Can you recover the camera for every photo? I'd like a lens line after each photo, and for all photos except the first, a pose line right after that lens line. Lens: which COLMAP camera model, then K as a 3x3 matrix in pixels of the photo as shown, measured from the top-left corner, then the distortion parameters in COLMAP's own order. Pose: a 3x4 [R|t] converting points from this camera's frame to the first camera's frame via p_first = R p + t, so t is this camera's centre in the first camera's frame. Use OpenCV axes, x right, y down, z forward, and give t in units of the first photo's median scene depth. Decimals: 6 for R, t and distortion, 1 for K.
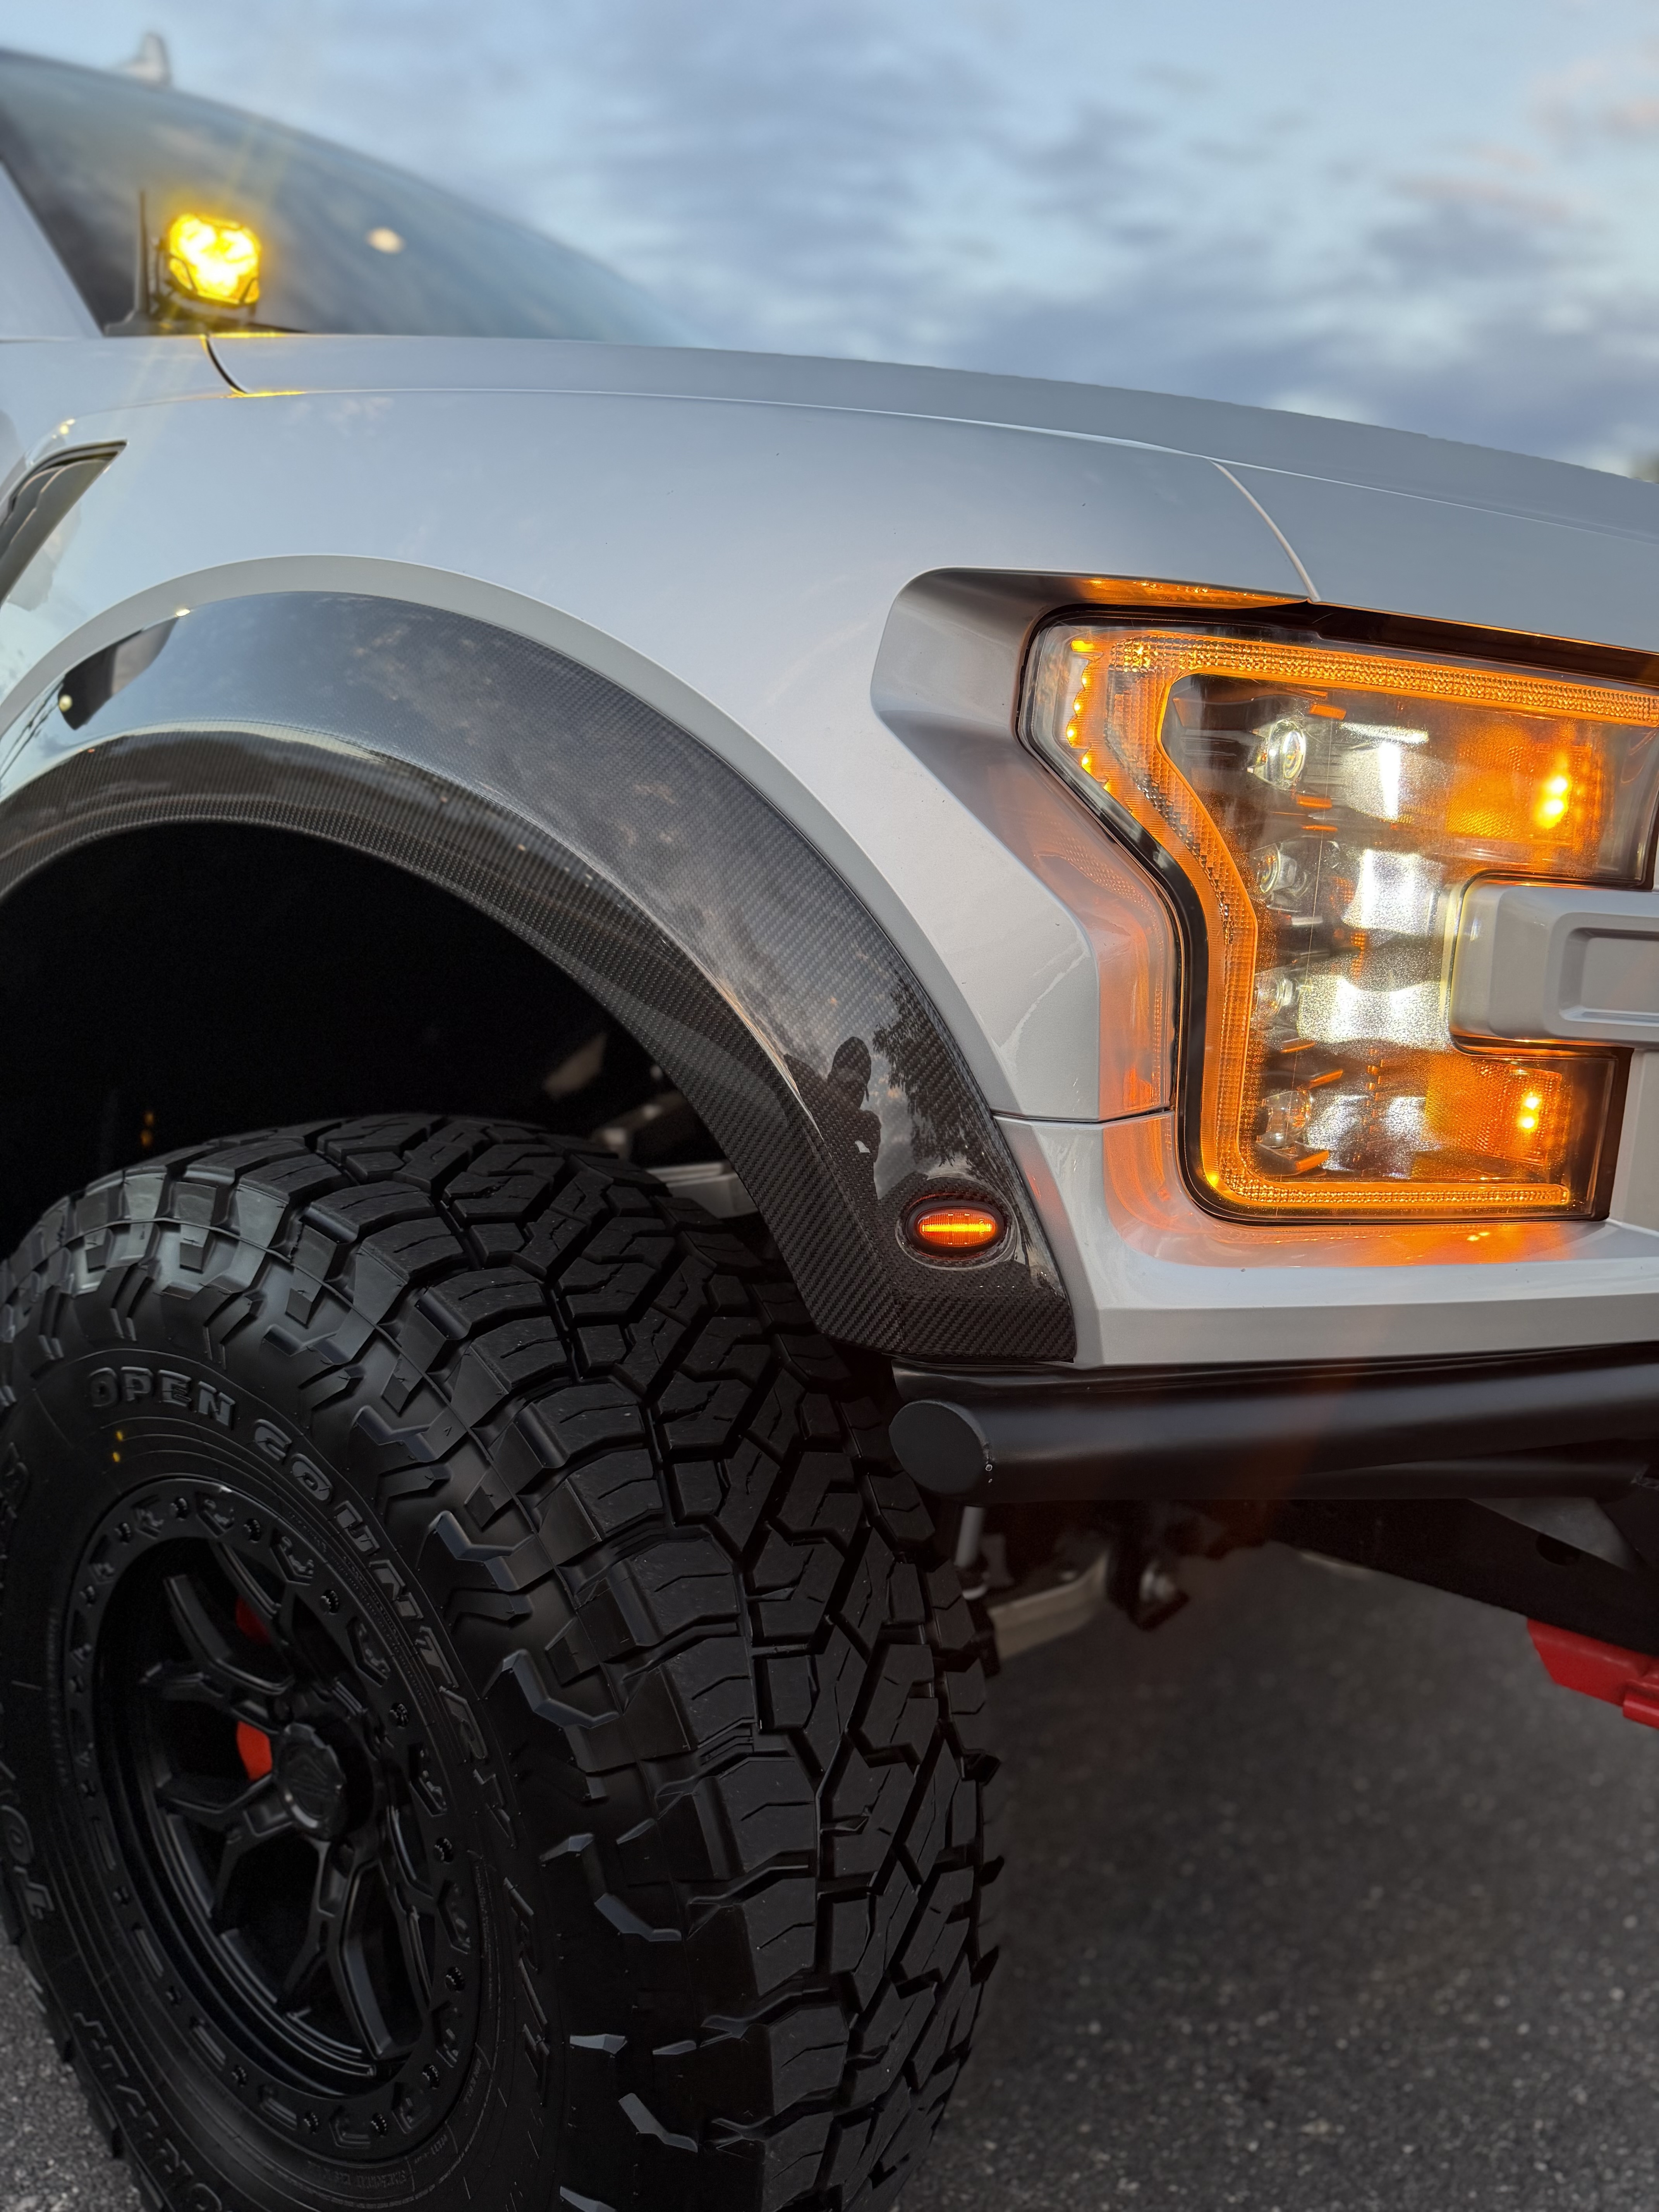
lens RADIAL K [[1548.7, 0, 829.5], [0, 1548.7, 1106.0], [0, 0, 1]] dist [0.034265, -0.047451]
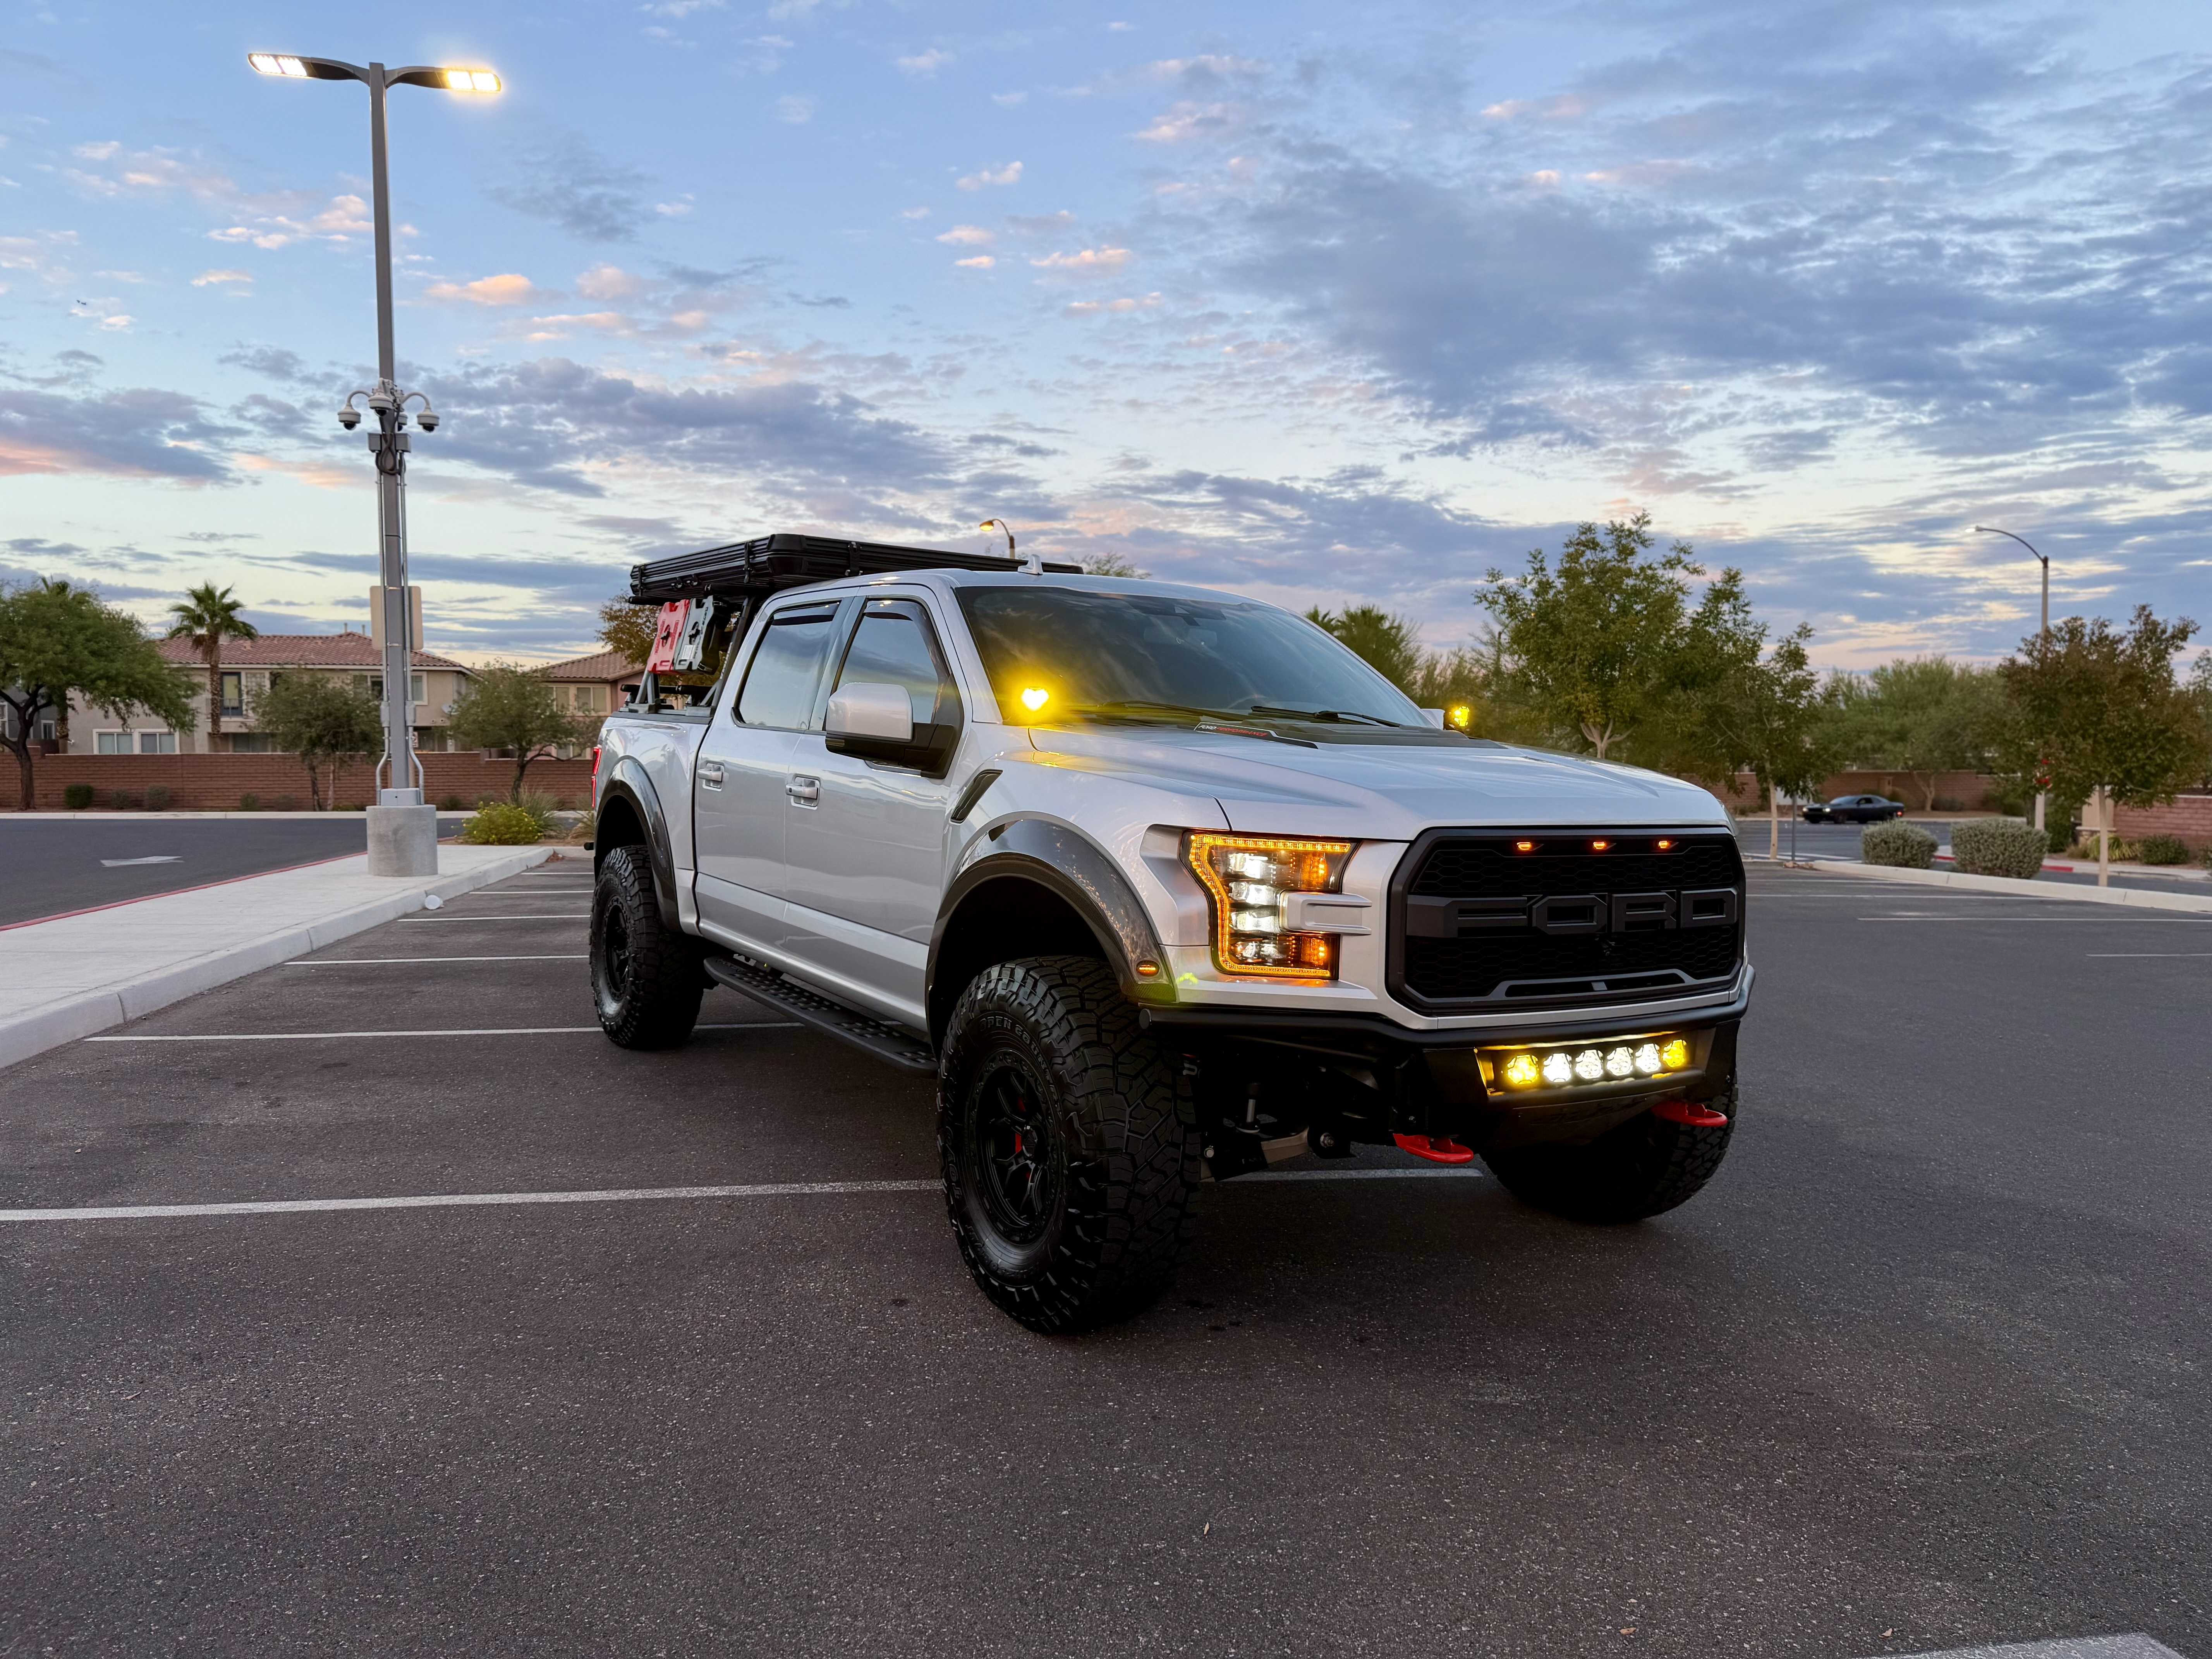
lens RADIAL K [[1553.9, 0, 1106.0], [0, 1553.9, 829.5], [0, 0, 1]] dist [0.086243, -0.159791]
pose [[0.922363, -0.018107, -0.385899, 1.532698], [-0.043057, 0.987859, -0.149265, 0.319072], [0.383917, 0.154292, 0.910386, -2.882358]]
